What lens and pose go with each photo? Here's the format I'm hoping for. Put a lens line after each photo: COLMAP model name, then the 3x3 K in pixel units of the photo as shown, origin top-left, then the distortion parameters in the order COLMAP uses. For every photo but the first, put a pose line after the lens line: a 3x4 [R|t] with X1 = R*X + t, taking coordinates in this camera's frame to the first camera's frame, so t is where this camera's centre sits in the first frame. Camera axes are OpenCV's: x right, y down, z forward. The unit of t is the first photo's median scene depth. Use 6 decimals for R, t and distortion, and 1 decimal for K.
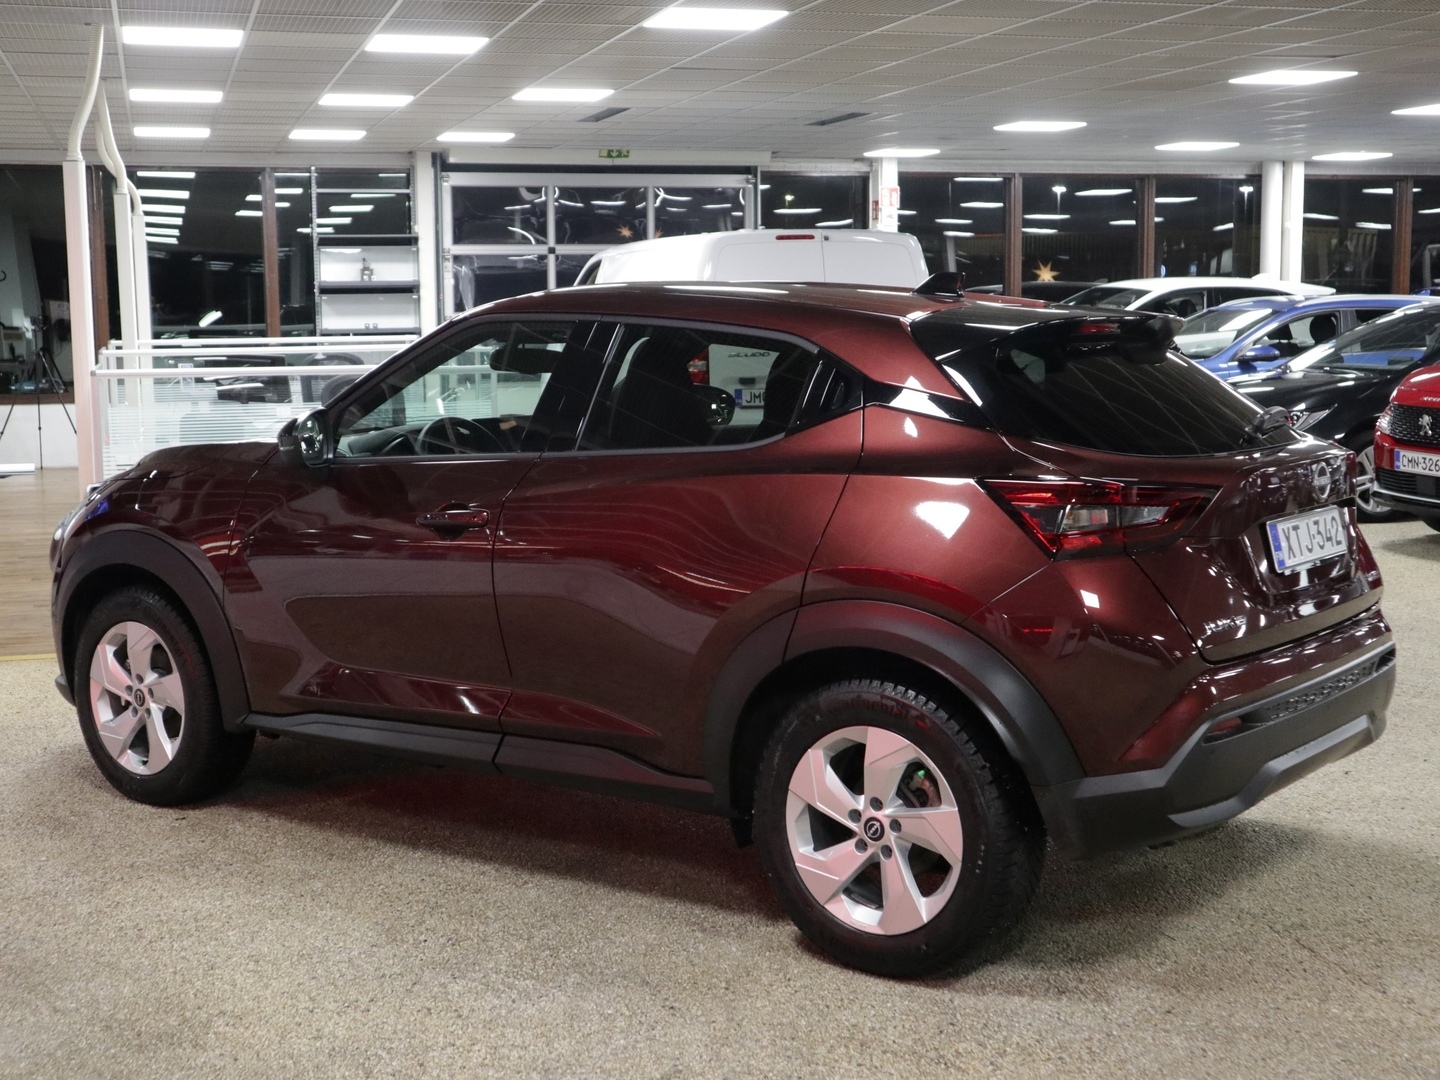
lens RADIAL K [[1876.8, 0, 720.0], [0, 1876.8, 540.0], [0, 0, 1]] dist [0.002942, 0.013451]
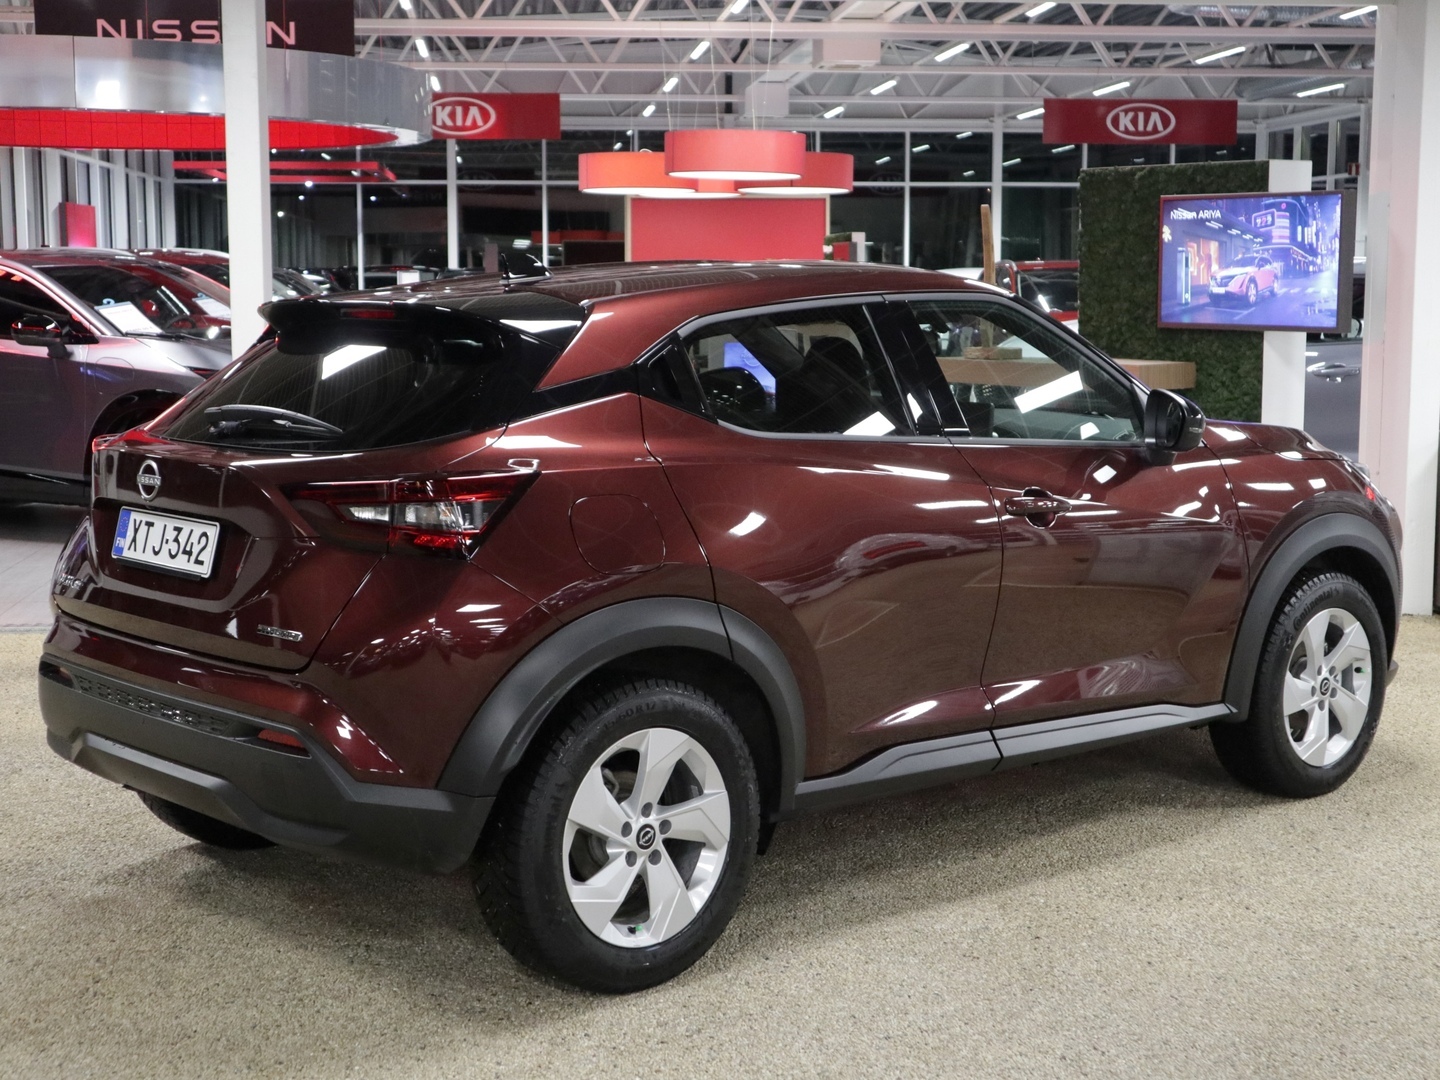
lens RADIAL K [[2156.5, 0, 720.0], [0, 2156.5, 540.0], [0, 0, 1]] dist [-0.000367, -0.006584]
pose [[-0.163937, 0.135984, -0.977053, 1.315401], [-0.114560, 0.981127, 0.155773, -0.199928], [0.979796, 0.137469, -0.145265, 1.430090]]
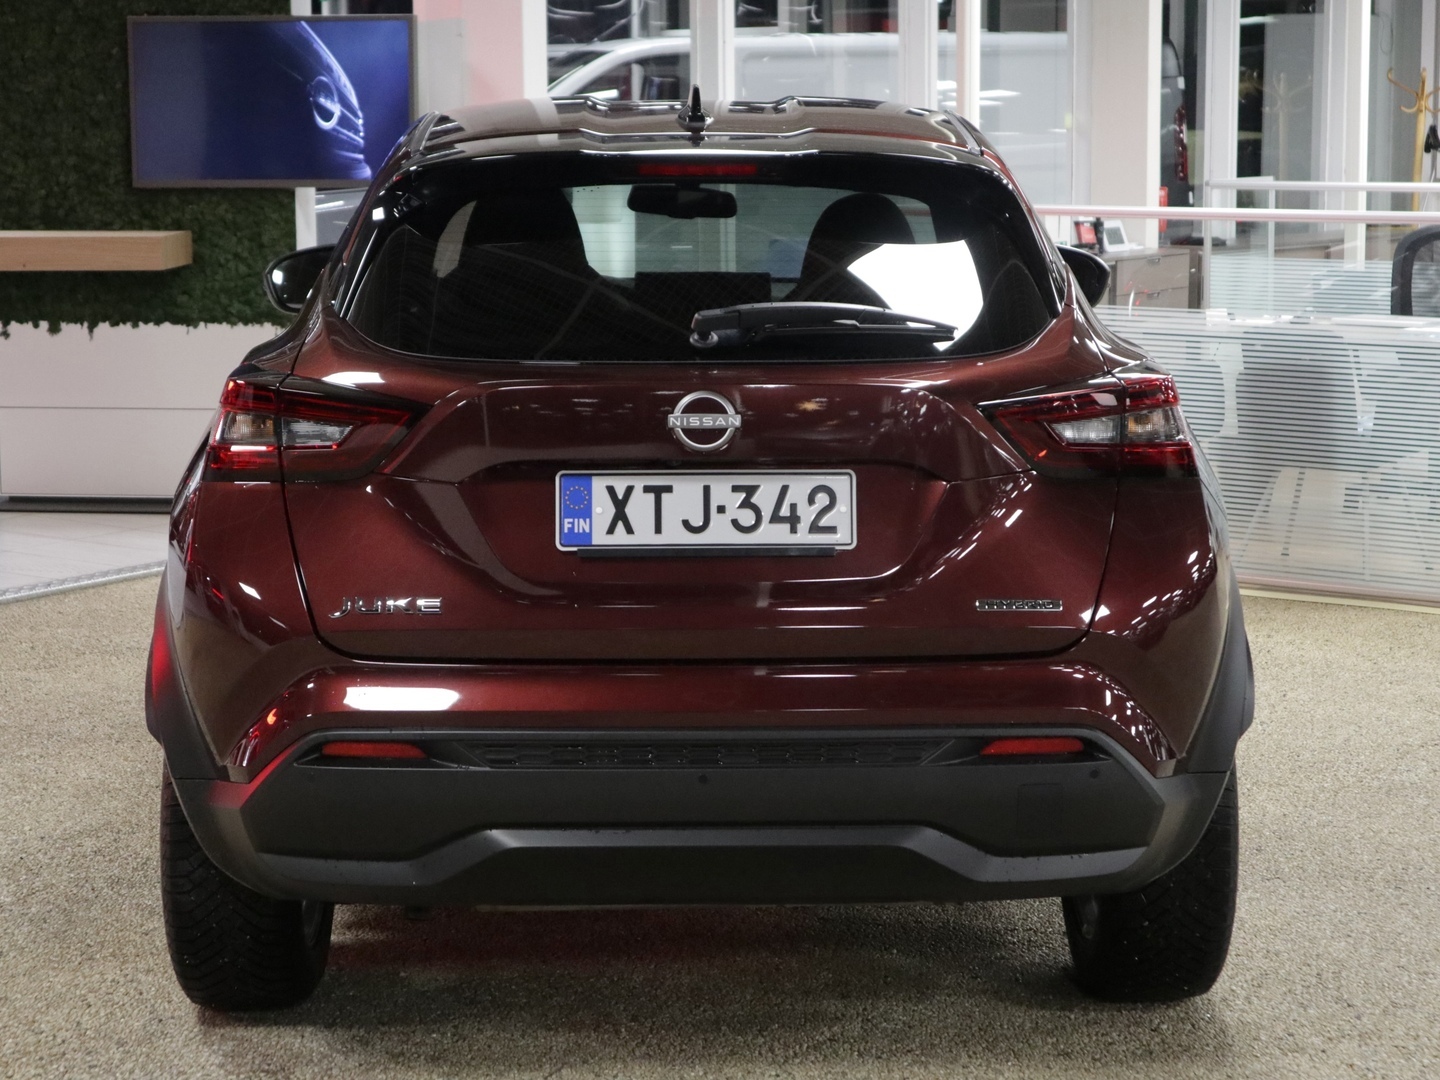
lens RADIAL K [[2775.8, 0, 720.0], [0, 2775.8, 540.0], [0, 0, 1]] dist [-0.033821, -0.015249]
pose [[0.630028, 0.128868, -0.765805, 1.031135], [-0.094651, 0.991526, 0.088982, -0.074276], [0.770782, 0.016423, 0.636887, 0.415441]]
